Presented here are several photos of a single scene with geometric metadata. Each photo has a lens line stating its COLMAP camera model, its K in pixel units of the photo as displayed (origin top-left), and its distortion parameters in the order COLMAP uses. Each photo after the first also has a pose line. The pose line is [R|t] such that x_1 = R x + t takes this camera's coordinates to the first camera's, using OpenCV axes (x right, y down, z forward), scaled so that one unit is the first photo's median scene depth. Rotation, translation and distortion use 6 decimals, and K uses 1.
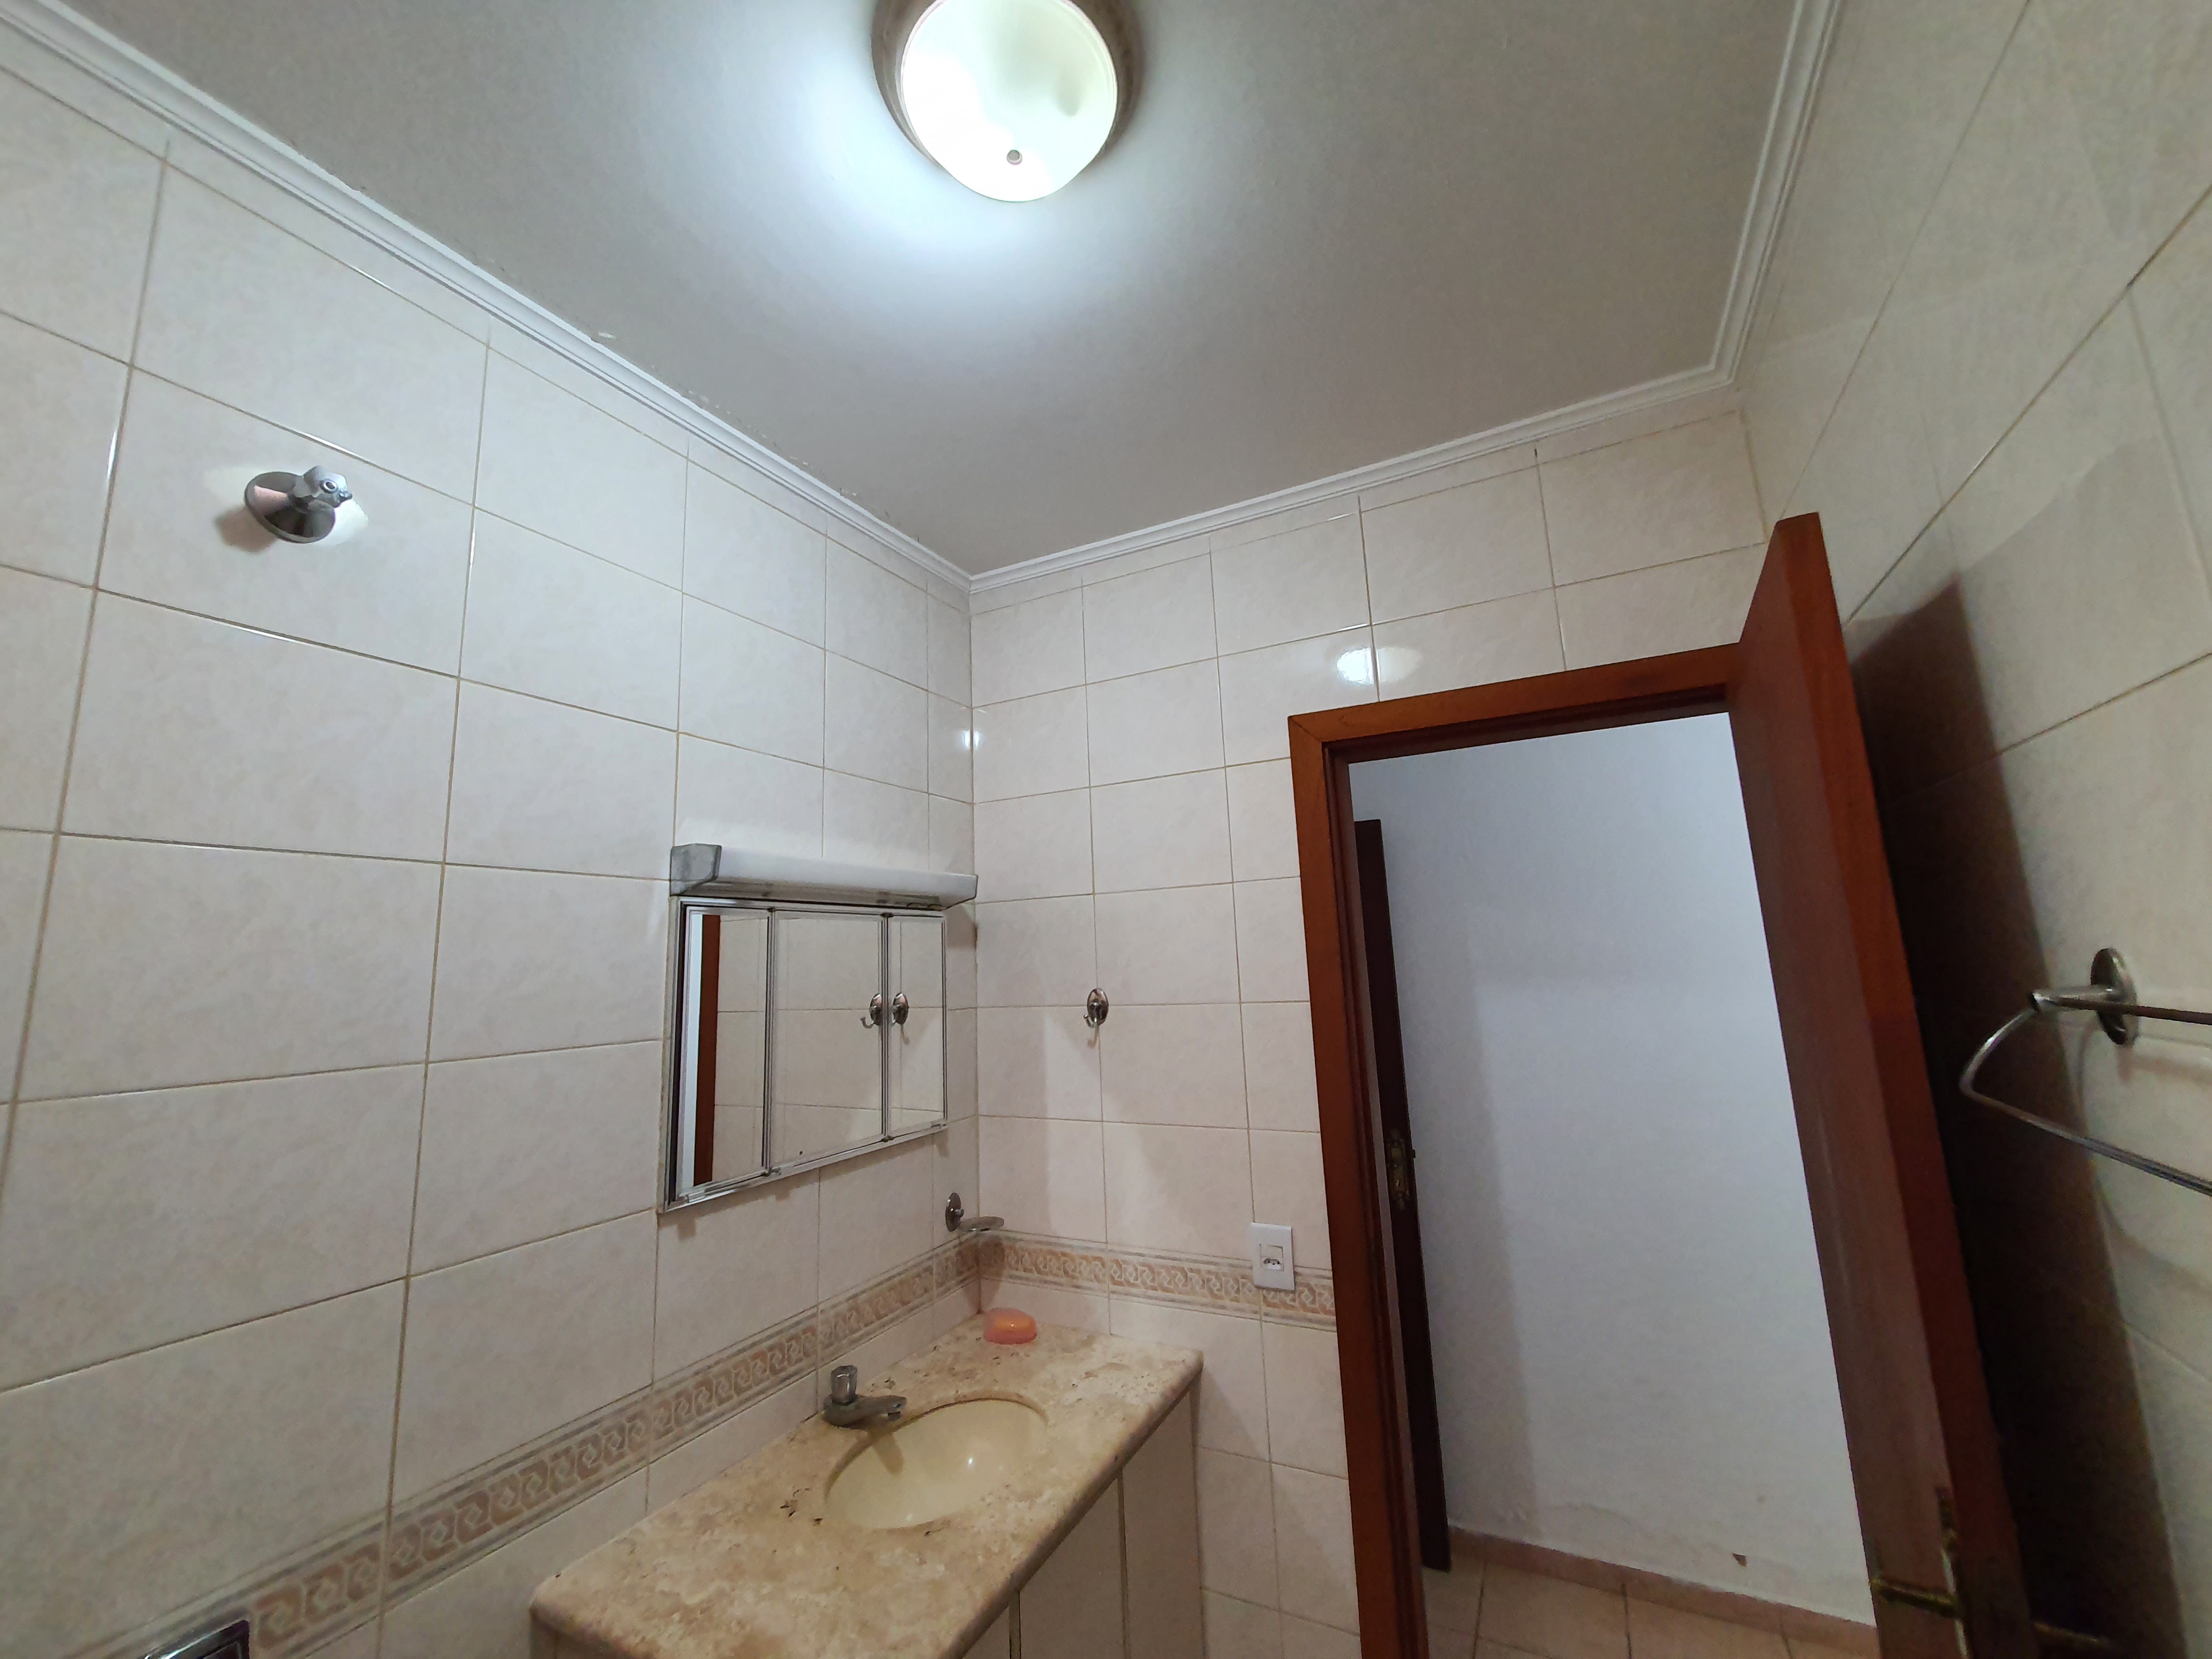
lens RADIAL K [[885.5, 0, 1106.1], [0, 885.5, 810.3], [0, 0, 1]] dist [0.007383, -0.000957]
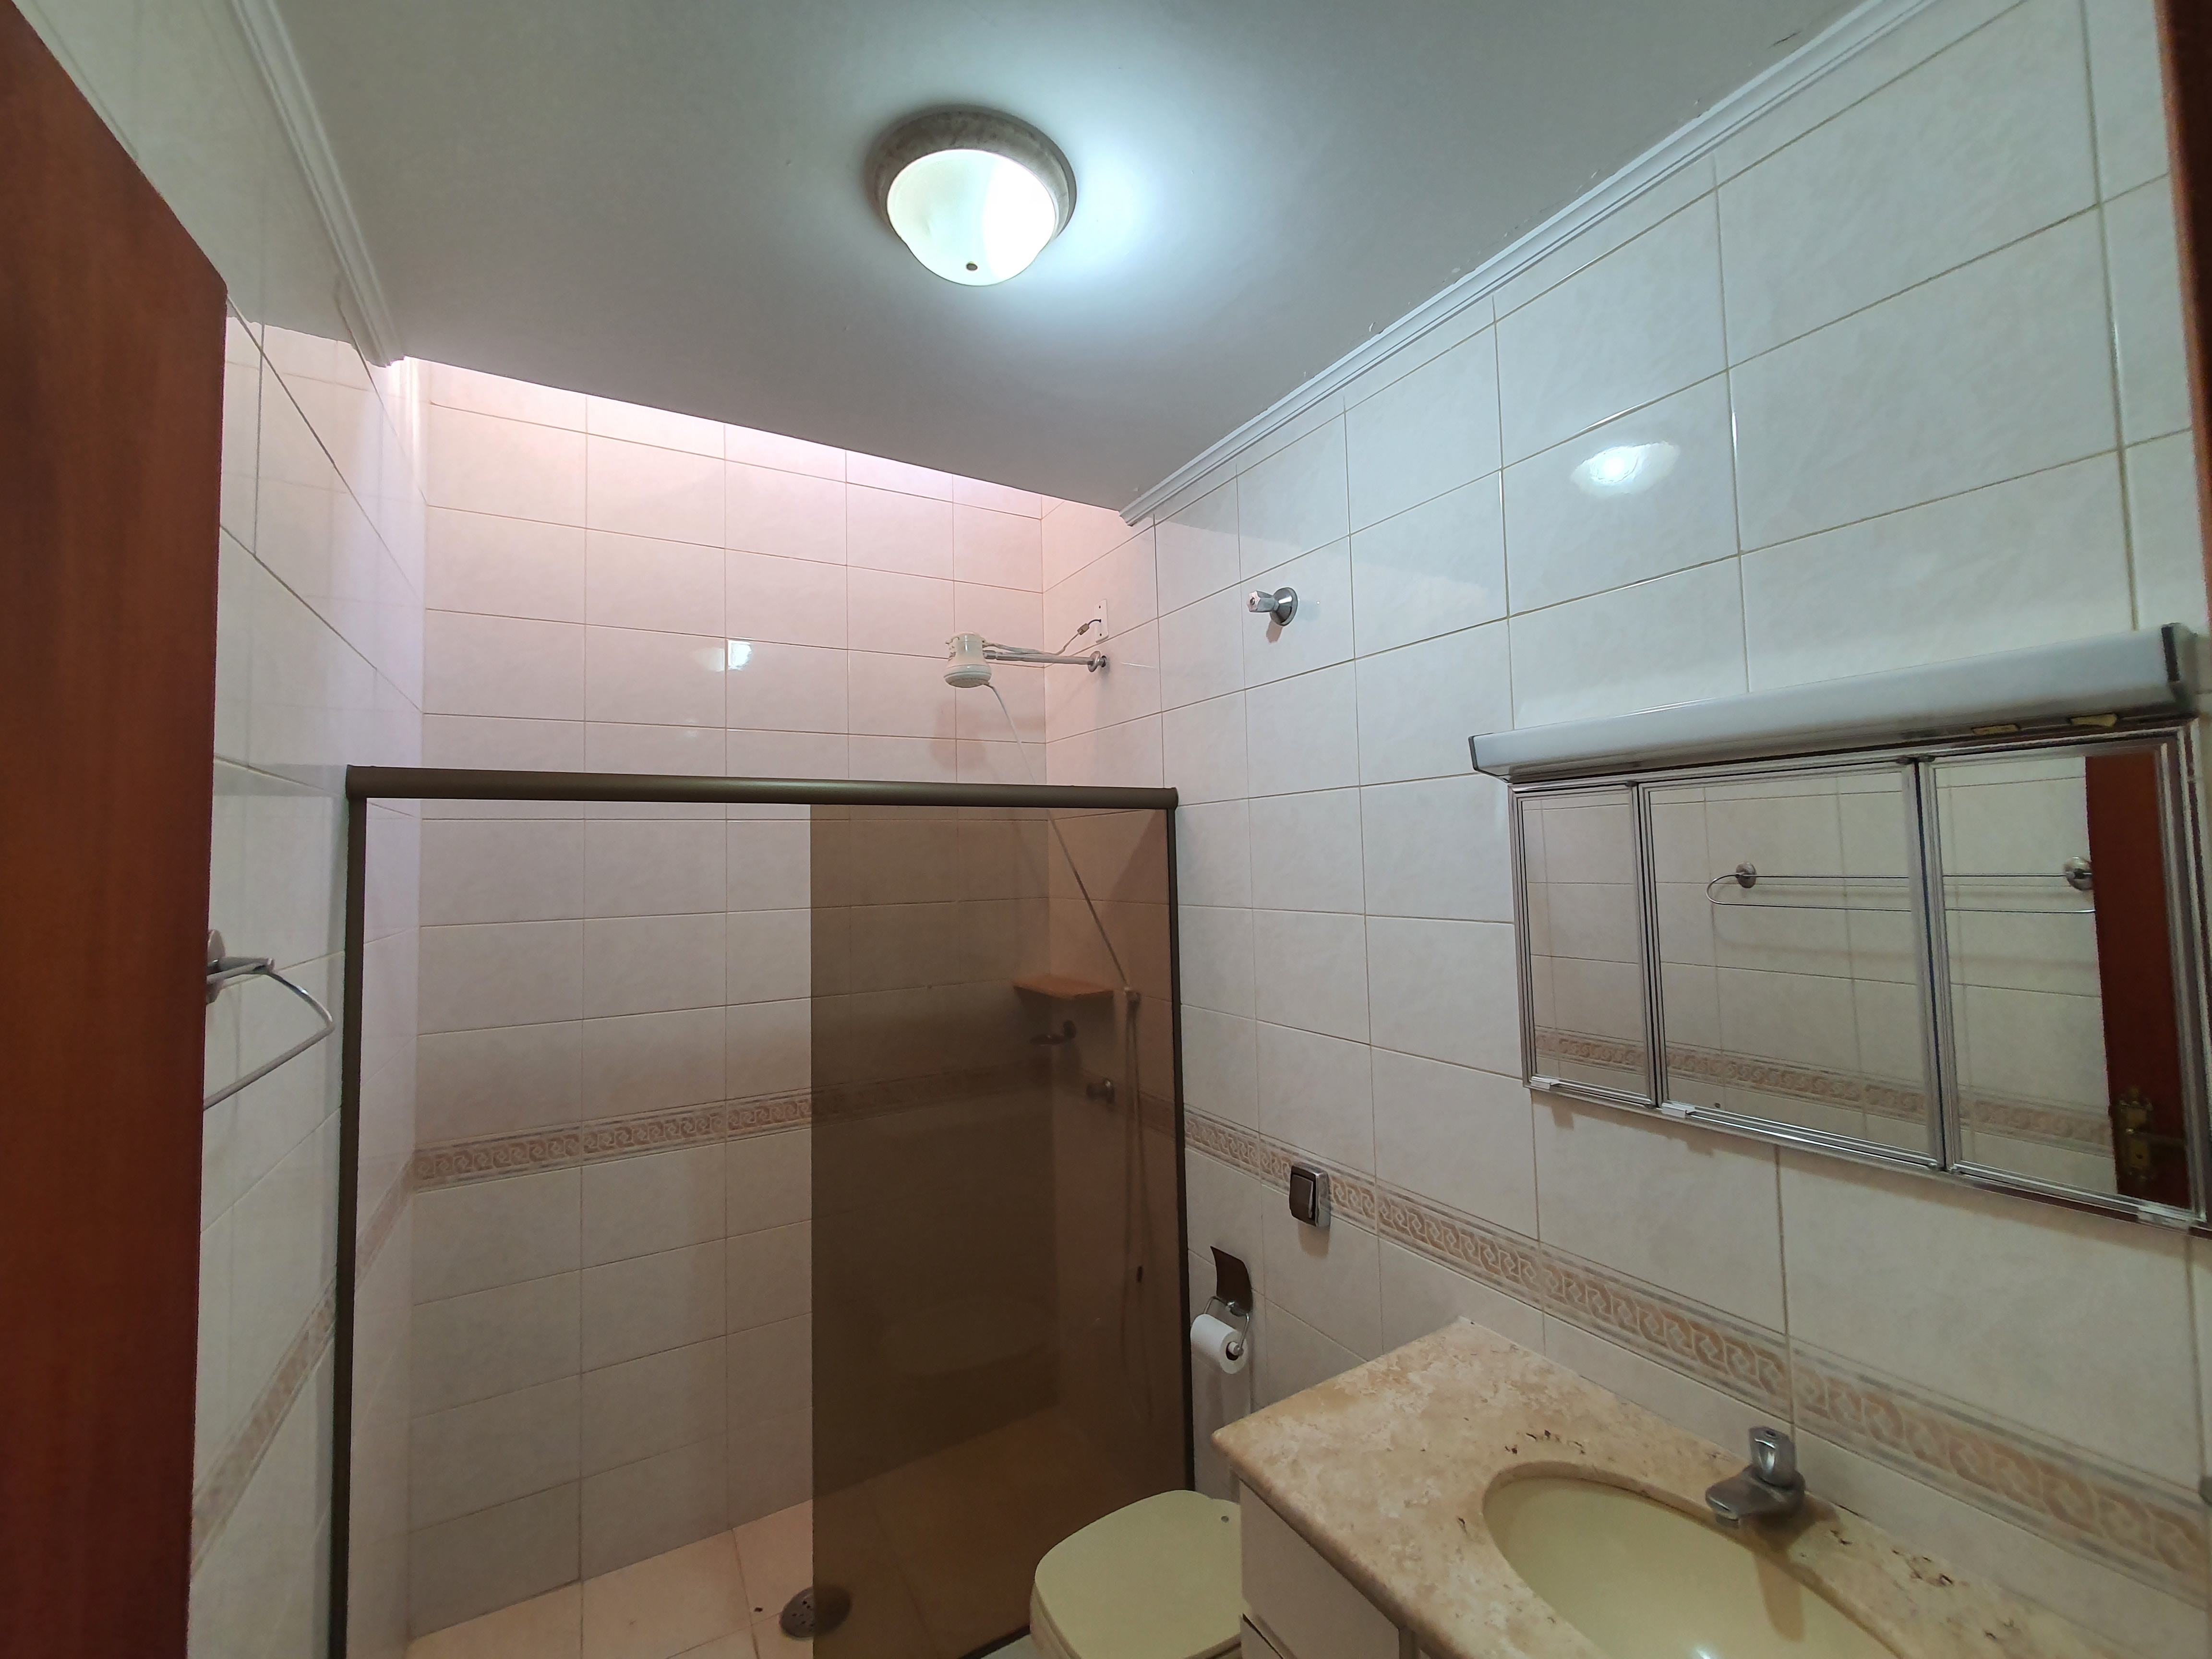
lens RADIAL K [[885.5, 0, 1109.5], [0, 885.5, 830.7], [0, 0, 1]] dist [0.007383, -0.000957]
pose [[-0.516496, 0.009839, -0.856233, 0.673119], [0.176985, 0.979569, -0.095505, 0.179508], [0.837800, -0.200868, -0.507684, 1.235125]]
